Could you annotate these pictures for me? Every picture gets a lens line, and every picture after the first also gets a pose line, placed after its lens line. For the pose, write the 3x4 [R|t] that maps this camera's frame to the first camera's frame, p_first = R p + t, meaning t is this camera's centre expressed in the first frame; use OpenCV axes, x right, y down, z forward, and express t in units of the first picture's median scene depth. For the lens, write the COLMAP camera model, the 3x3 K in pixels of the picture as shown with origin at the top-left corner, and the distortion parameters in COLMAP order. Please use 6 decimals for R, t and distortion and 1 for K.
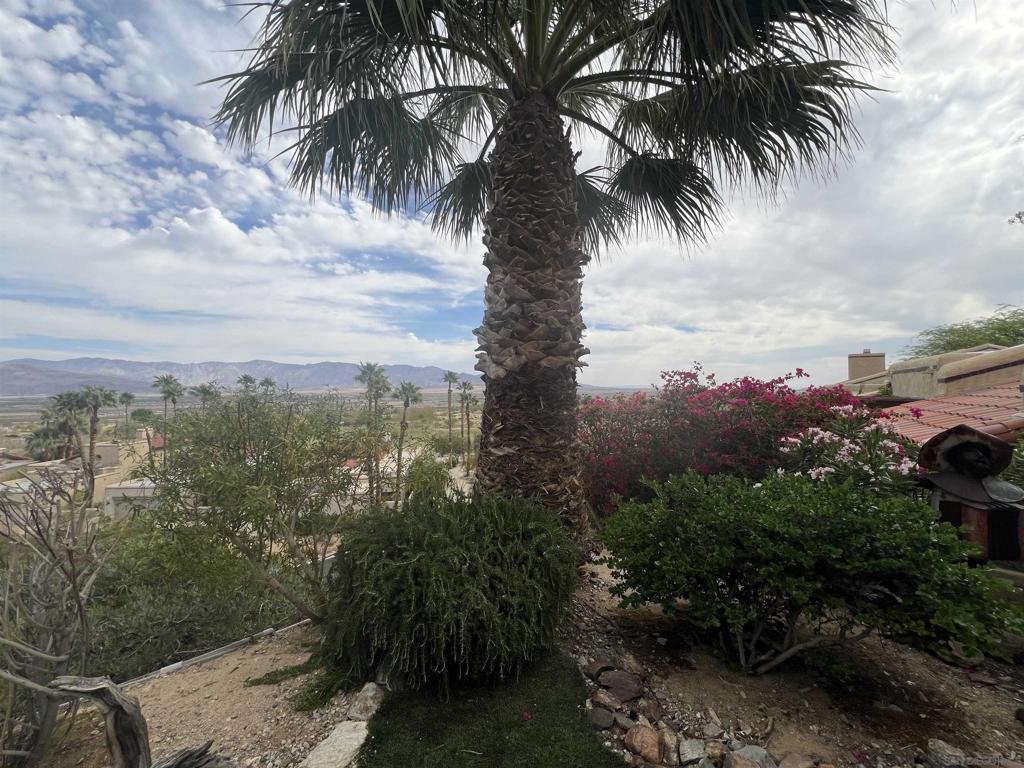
lens RADIAL K [[409.8, 0, 511.1], [0, 409.8, 380.9], [0, 0, 1]] dist [-0.000396, 0.000368]
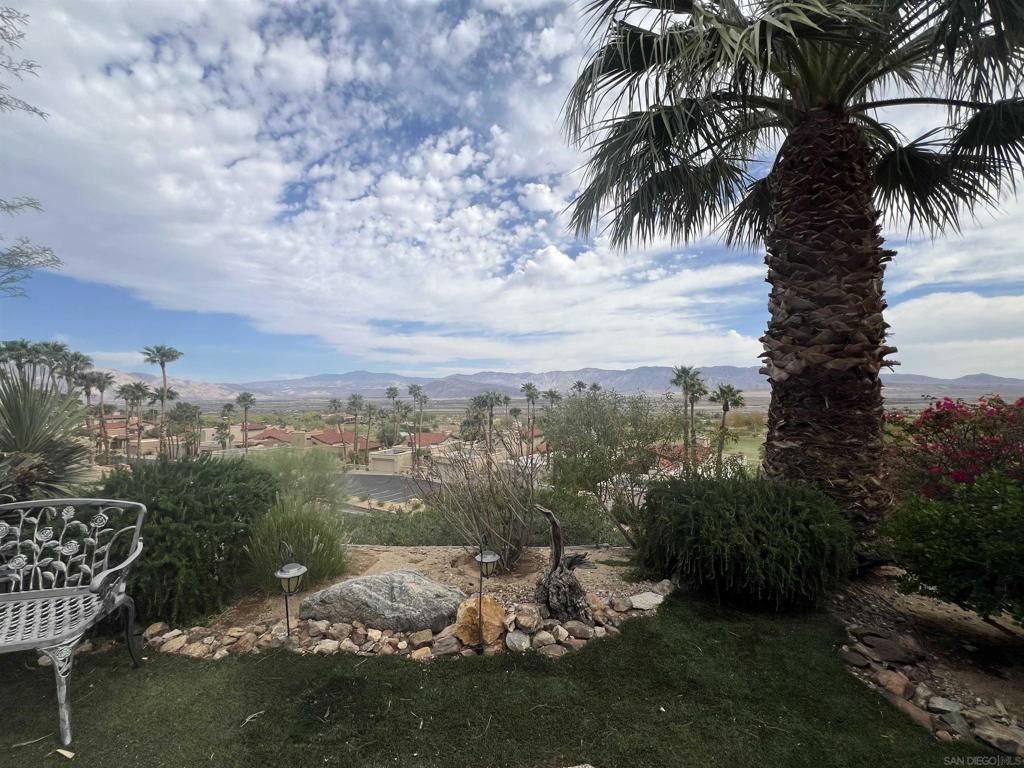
lens RADIAL K [[409.8, 0, 511.1], [0, 409.8, 380.9], [0, 0, 1]] dist [-0.000396, 0.000368]
pose [[0.740376, -0.026128, -0.671685, 0.181000], [0.020401, 0.999657, -0.016399, -0.002233], [0.671883, -0.001562, 0.740655, -0.349299]]
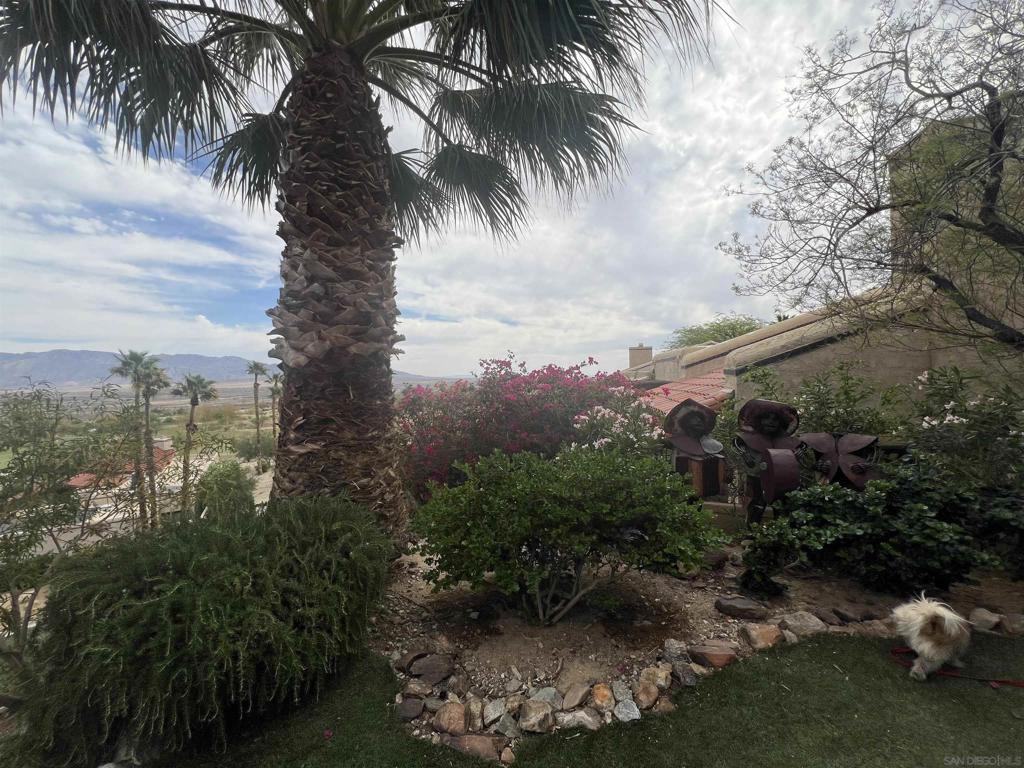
lens RADIAL K [[409.8, 0, 511.1], [0, 409.8, 380.9], [0, 0, 1]] dist [-0.000396, 0.000368]
pose [[0.918350, -0.020366, 0.395246, 0.040614], [0.011126, 0.999609, 0.025656, 0.007568], [-0.395614, -0.019164, 0.918217, 0.009116]]
